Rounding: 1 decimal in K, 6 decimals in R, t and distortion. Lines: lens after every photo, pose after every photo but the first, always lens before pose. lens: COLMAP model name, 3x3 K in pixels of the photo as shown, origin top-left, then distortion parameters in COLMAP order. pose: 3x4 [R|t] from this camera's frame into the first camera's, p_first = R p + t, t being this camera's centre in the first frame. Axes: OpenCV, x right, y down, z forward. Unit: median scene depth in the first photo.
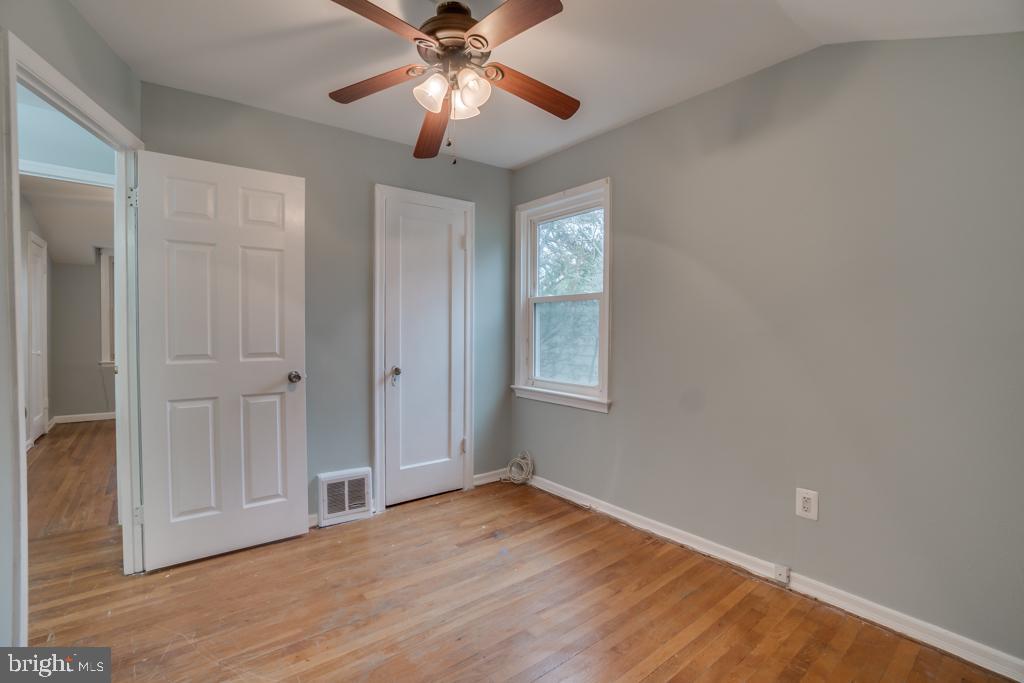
lens RADIAL K [[457.0, 0, 502.8], [0, 457.0, 339.1], [0, 0, 1]] dist [-0.061568, 0.024773]
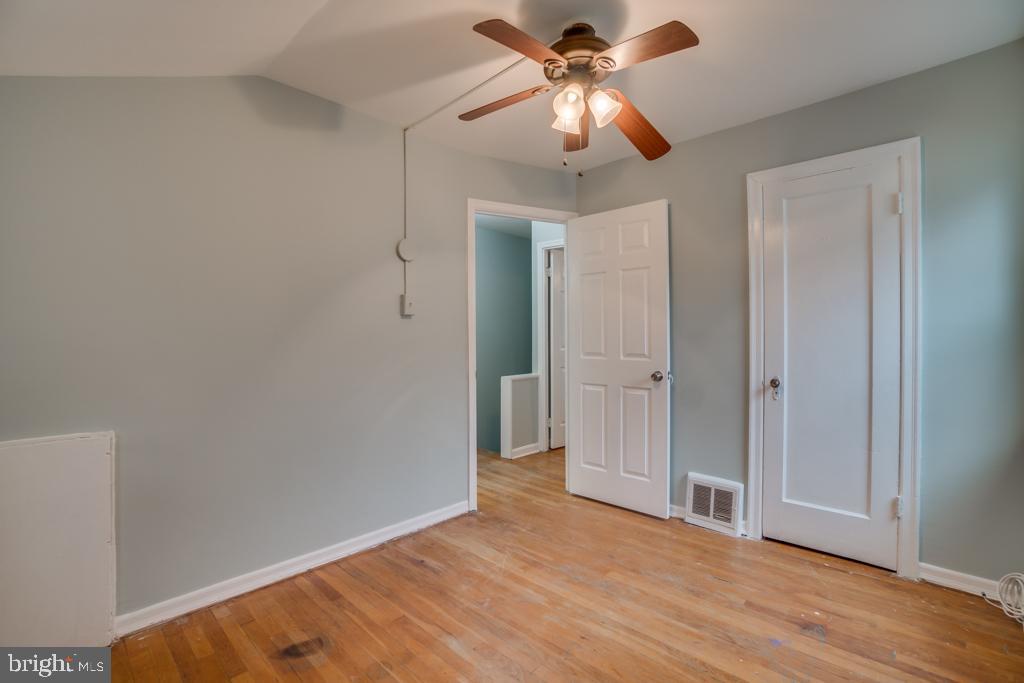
lens RADIAL K [[464.9, 0, 534.5], [0, 464.9, 337.6], [0, 0, 1]] dist [-0.058378, 0.027643]
pose [[0.192401, 0.003792, -0.981309, 0.628436], [-0.016815, 0.999858, 0.000567, -0.008707], [0.981172, 0.016392, 0.192438, 0.474519]]
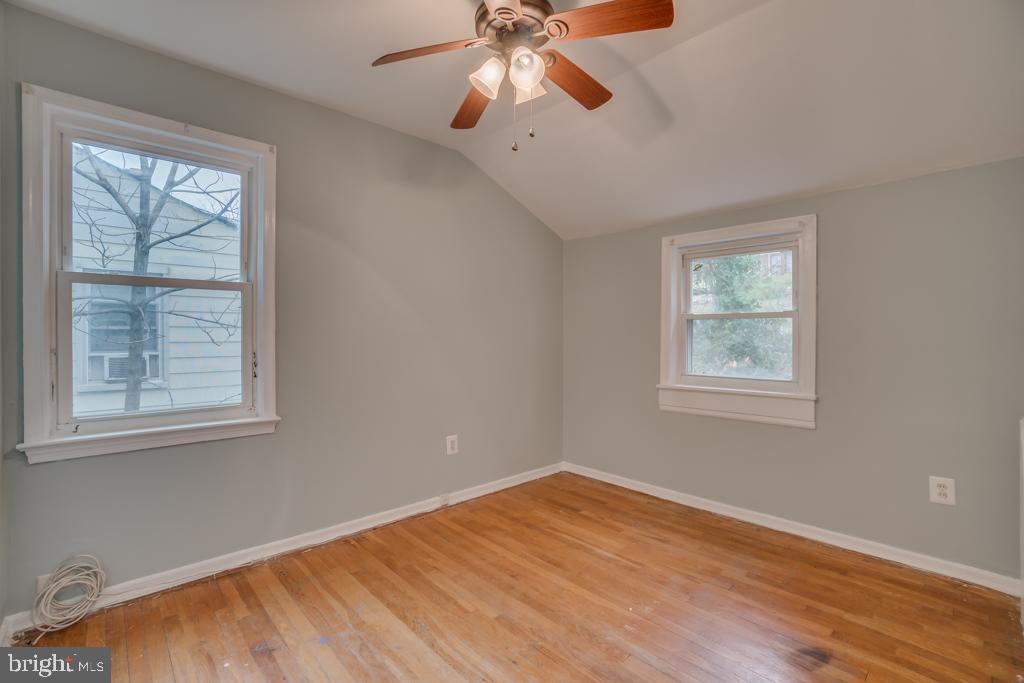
lens RADIAL K [[452.8, 0, 509.3], [0, 452.8, 338.5], [0, 0, 1]] dist [-0.065725, 0.023789]
pose [[-0.075185, -0.019134, 0.996986, -0.701707], [0.020797, 0.999568, 0.020751, -0.017572], [-0.996953, 0.022295, -0.074755, 0.743372]]
